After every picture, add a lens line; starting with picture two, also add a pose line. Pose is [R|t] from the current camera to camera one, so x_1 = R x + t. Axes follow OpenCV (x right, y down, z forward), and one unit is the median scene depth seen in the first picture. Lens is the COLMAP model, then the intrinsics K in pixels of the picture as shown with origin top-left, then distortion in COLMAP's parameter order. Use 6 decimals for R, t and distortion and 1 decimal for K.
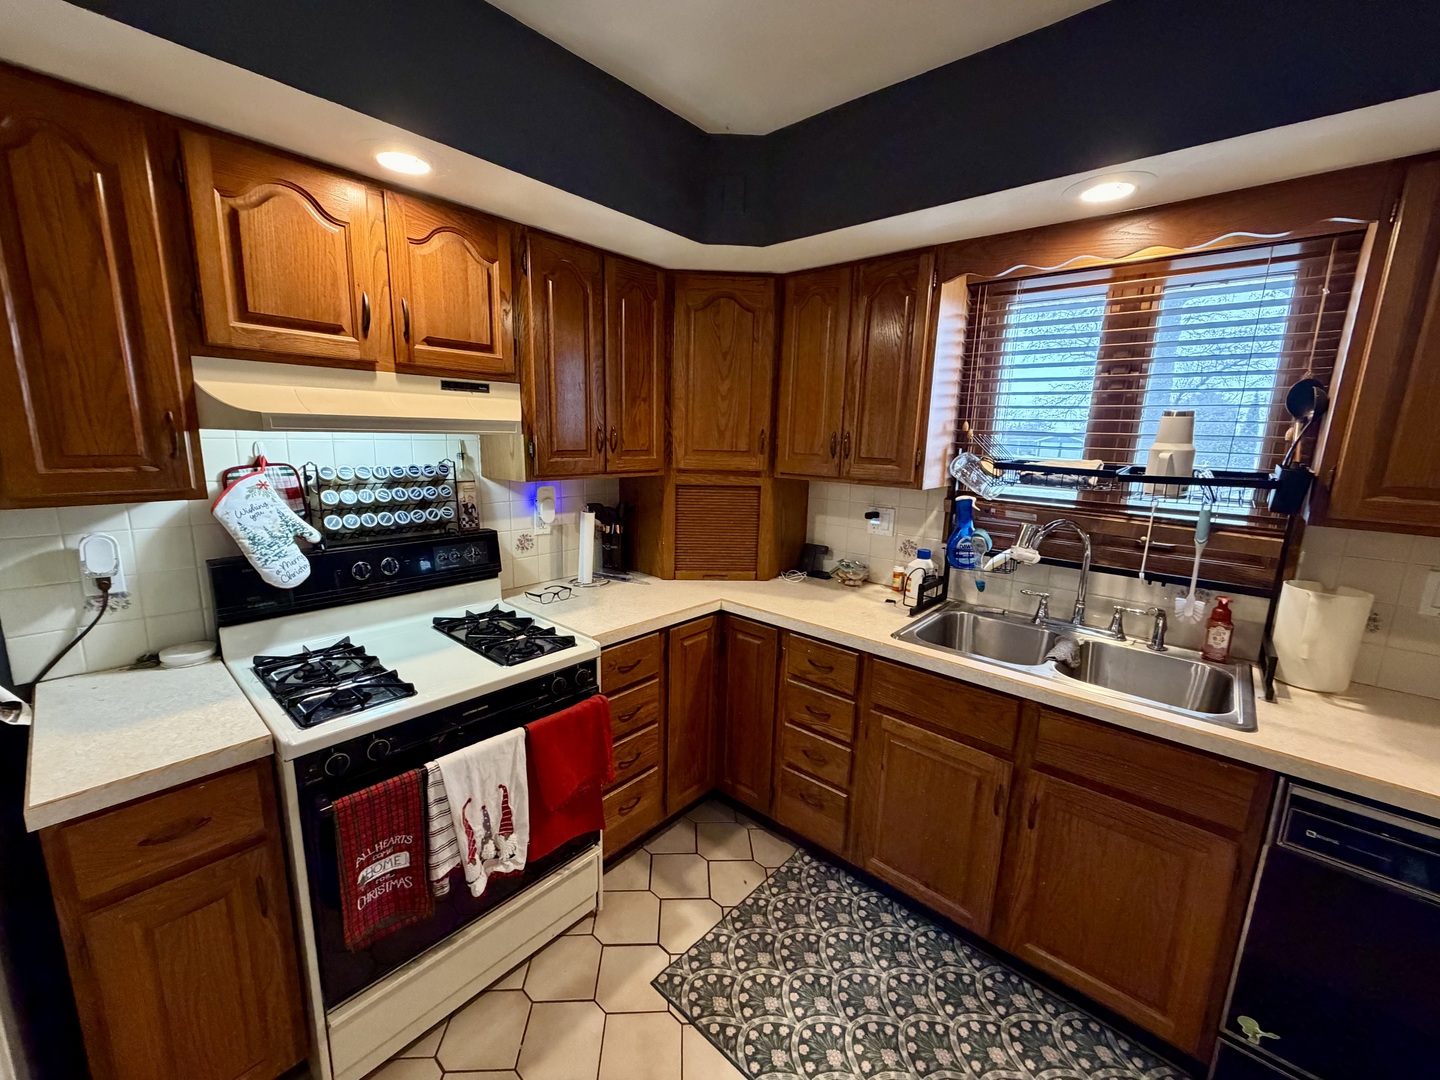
lens RADIAL K [[575.0, 0, 716.5], [0, 575.0, 541.8], [0, 0, 1]] dist [0.000155, -0.000160]
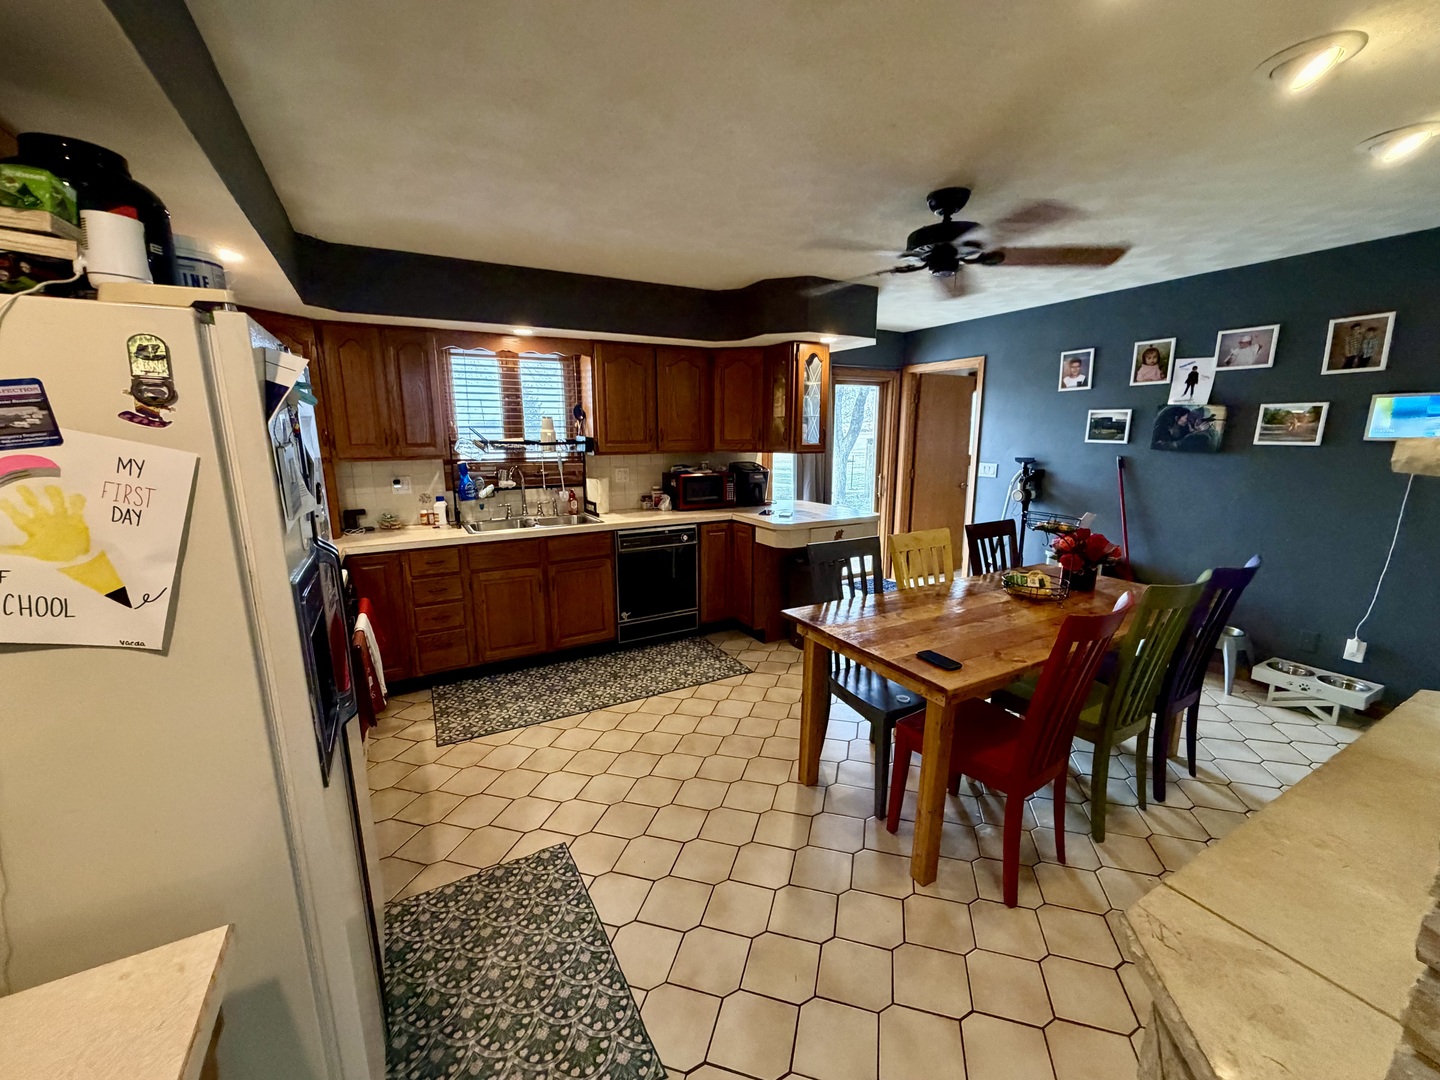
lens RADIAL K [[575.0, 0, 716.5], [0, 575.0, 541.8], [0, 0, 1]] dist [0.000155, -0.000160]
pose [[0.329832, -0.207159, 0.921030, -1.253425], [0.195312, 0.969492, 0.148116, 0.067847], [-0.923615, 0.131035, 0.360230, -0.471466]]
